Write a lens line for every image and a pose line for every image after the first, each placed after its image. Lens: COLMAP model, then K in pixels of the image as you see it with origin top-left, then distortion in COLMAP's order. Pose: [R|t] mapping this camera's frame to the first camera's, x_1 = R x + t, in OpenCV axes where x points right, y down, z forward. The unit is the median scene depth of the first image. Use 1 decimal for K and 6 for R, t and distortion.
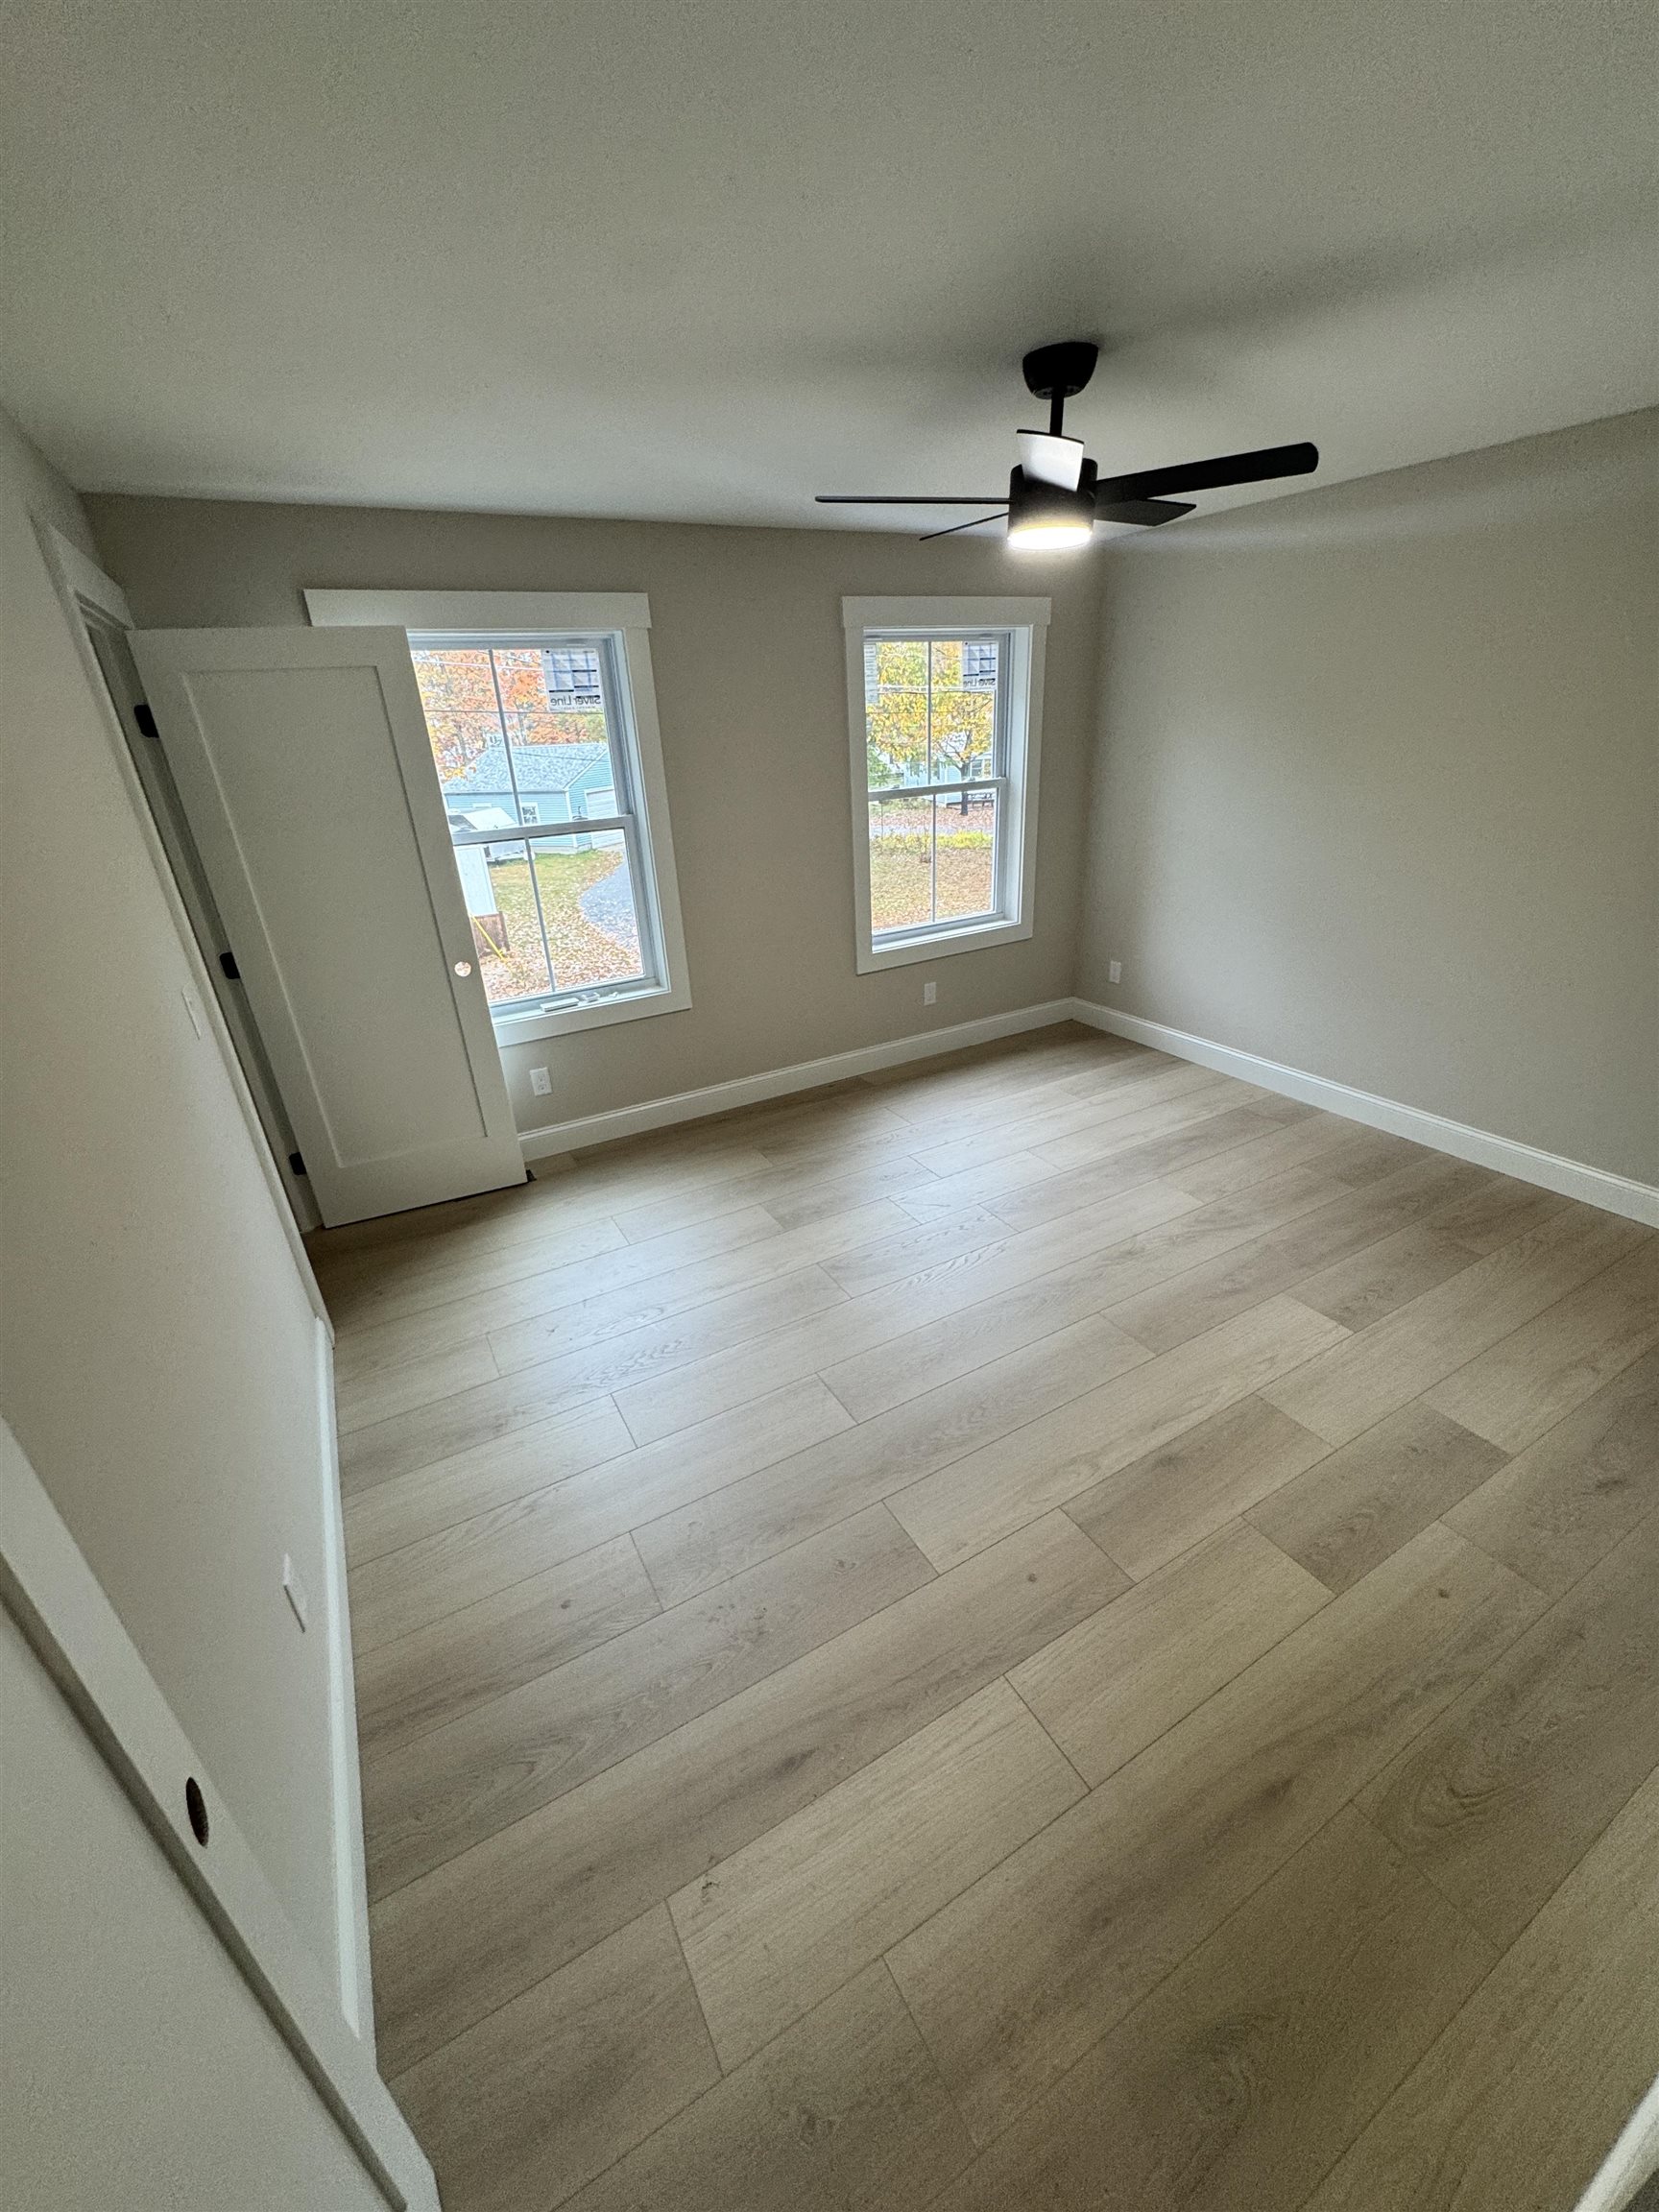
lens RADIAL K [[879.6, 0, 829.1], [0, 879.6, 1109.1], [0, 0, 1]] dist [-0.002933, -0.000231]
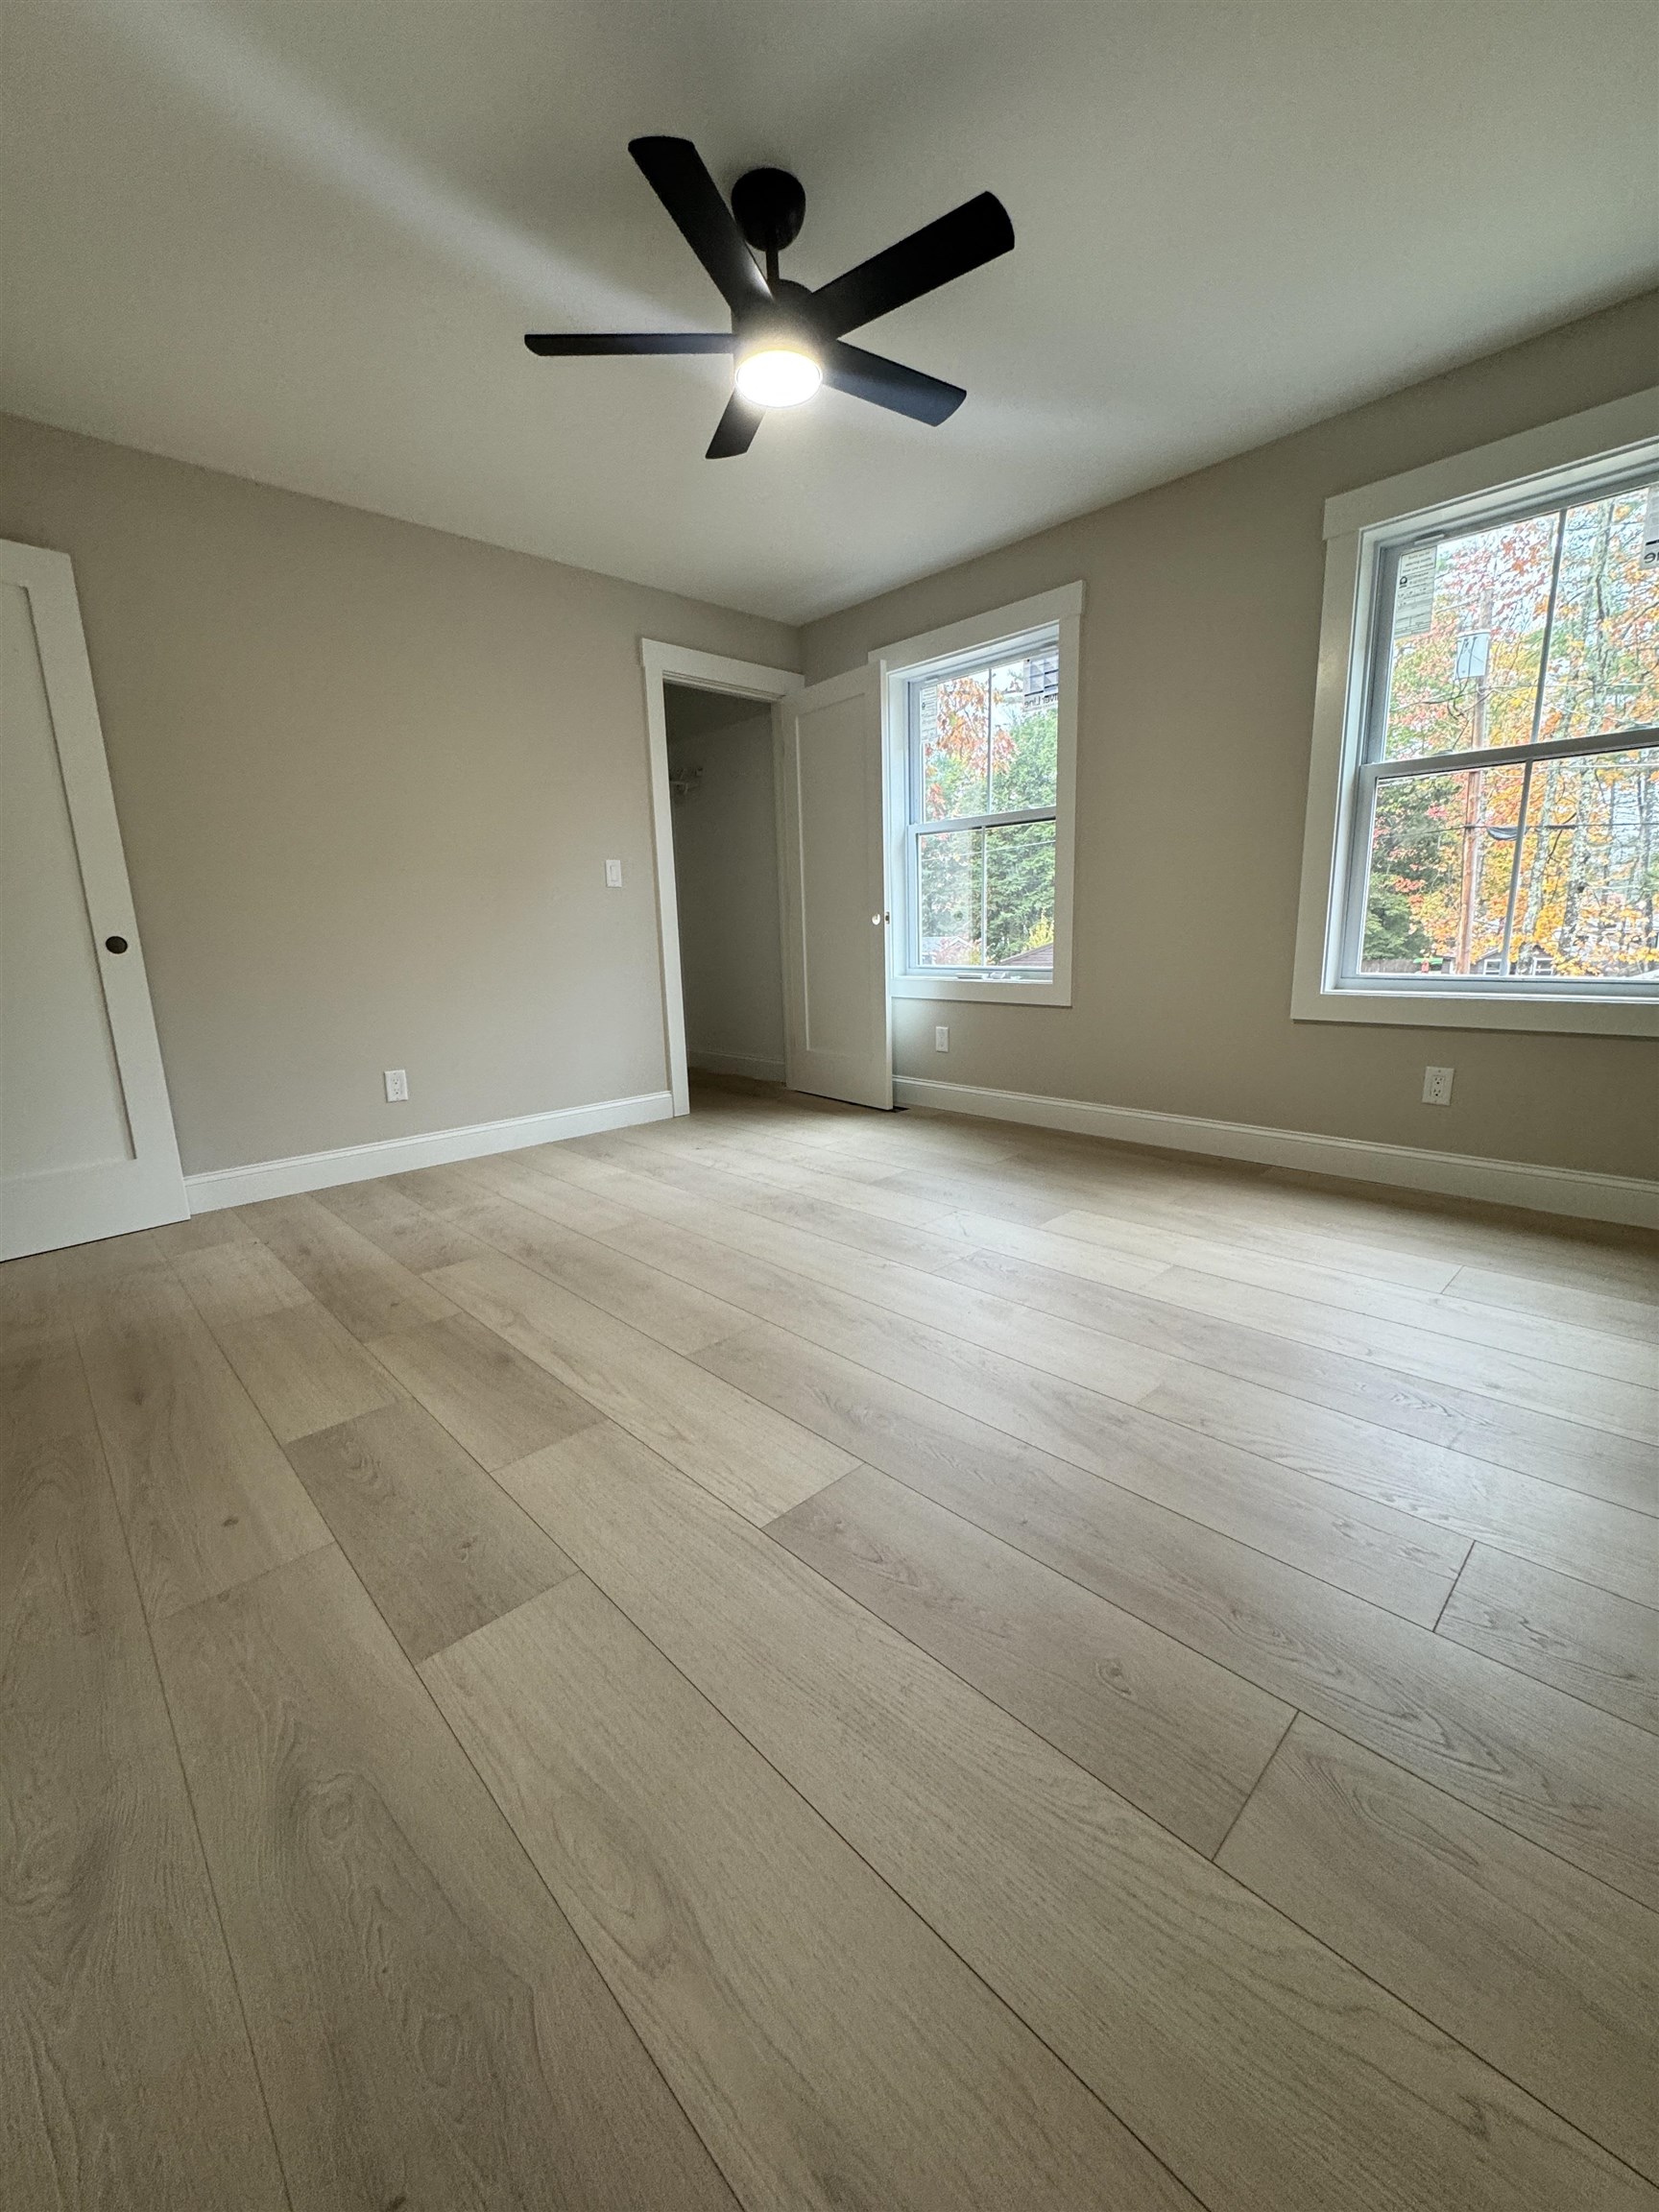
lens RADIAL K [[879.6, 0, 829.1], [0, 879.6, 1109.1], [0, 0, 1]] dist [-0.002933, -0.000231]
pose [[0.241590, 0.241202, -0.939923, 1.194461], [-0.387418, 0.912044, 0.134469, -0.072564], [0.889686, 0.331657, 0.313787, 0.899537]]
